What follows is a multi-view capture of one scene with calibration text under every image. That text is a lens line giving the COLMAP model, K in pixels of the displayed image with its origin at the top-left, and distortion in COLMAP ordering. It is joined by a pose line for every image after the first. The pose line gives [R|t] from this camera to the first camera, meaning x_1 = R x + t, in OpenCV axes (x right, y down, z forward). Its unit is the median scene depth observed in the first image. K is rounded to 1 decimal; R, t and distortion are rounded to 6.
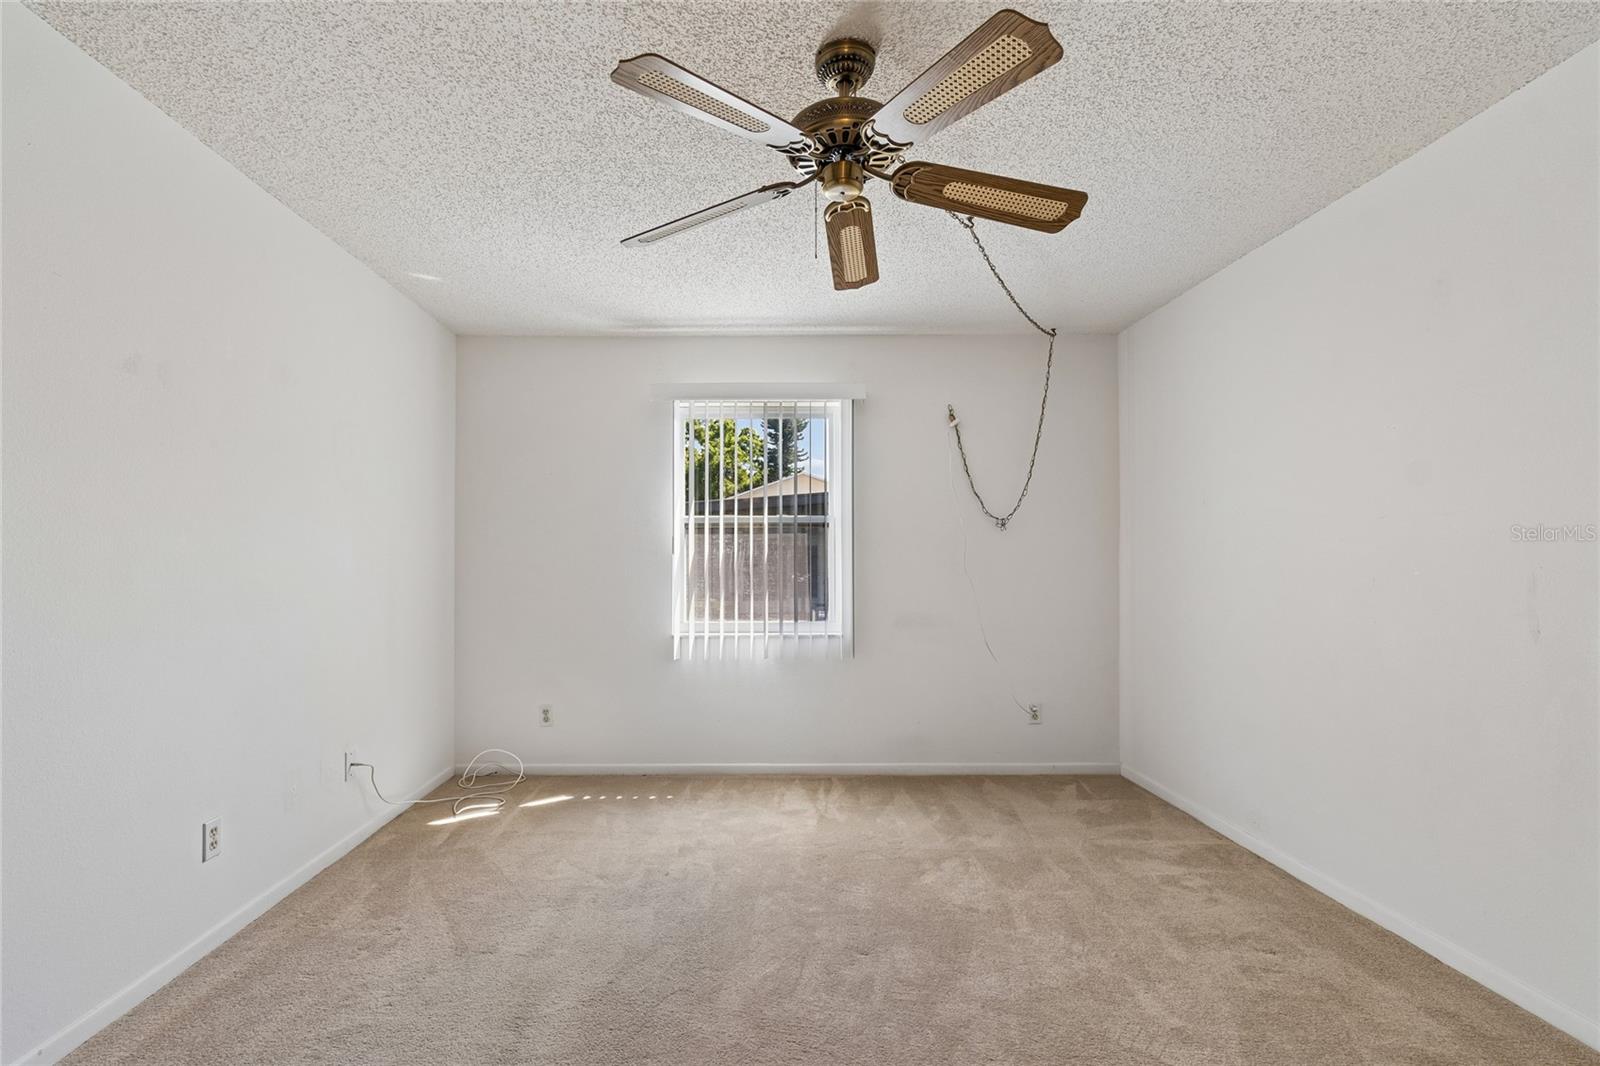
lens RADIAL K [[704.5, 0, 809.6], [0, 704.5, 541.3], [0, 0, 1]] dist [0.004349, -0.000850]
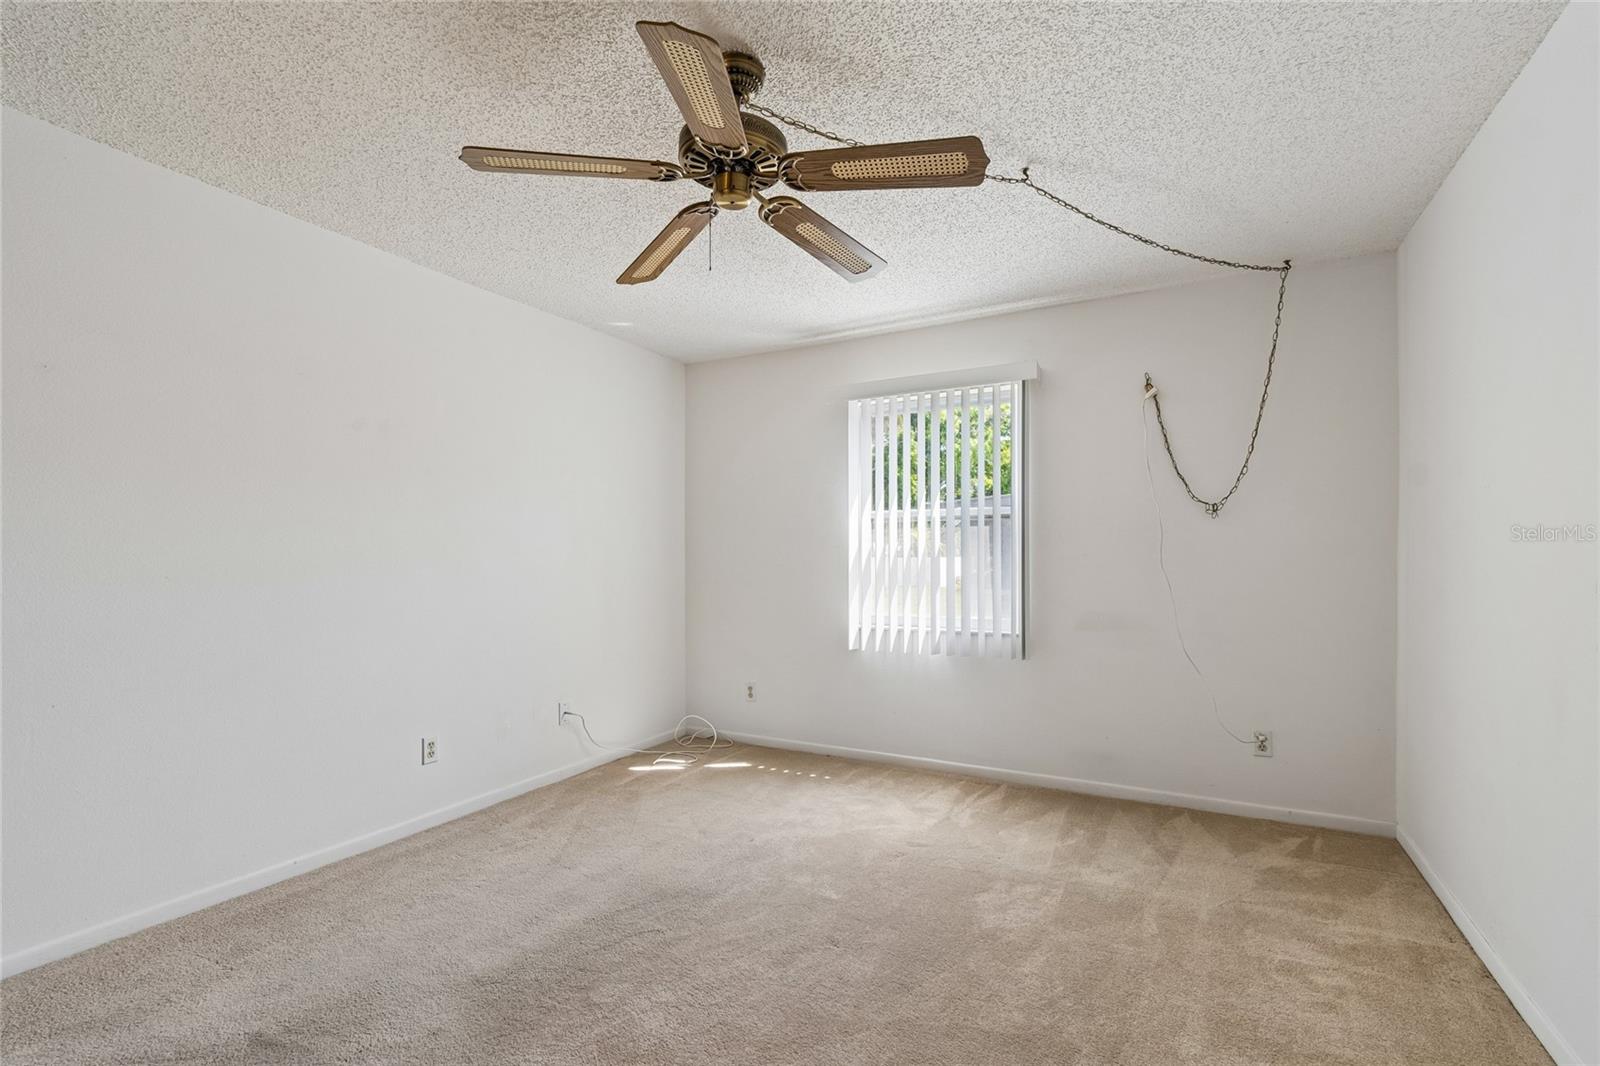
lens RADIAL K [[704.5, 0, 809.6], [0, 704.5, 541.3], [0, 0, 1]] dist [0.004349, -0.000850]
pose [[0.885502, -0.010462, -0.464519, 0.276093], [0.014328, 0.999886, 0.004794, 0.002252], [0.464415, -0.010900, 0.885550, 0.053825]]
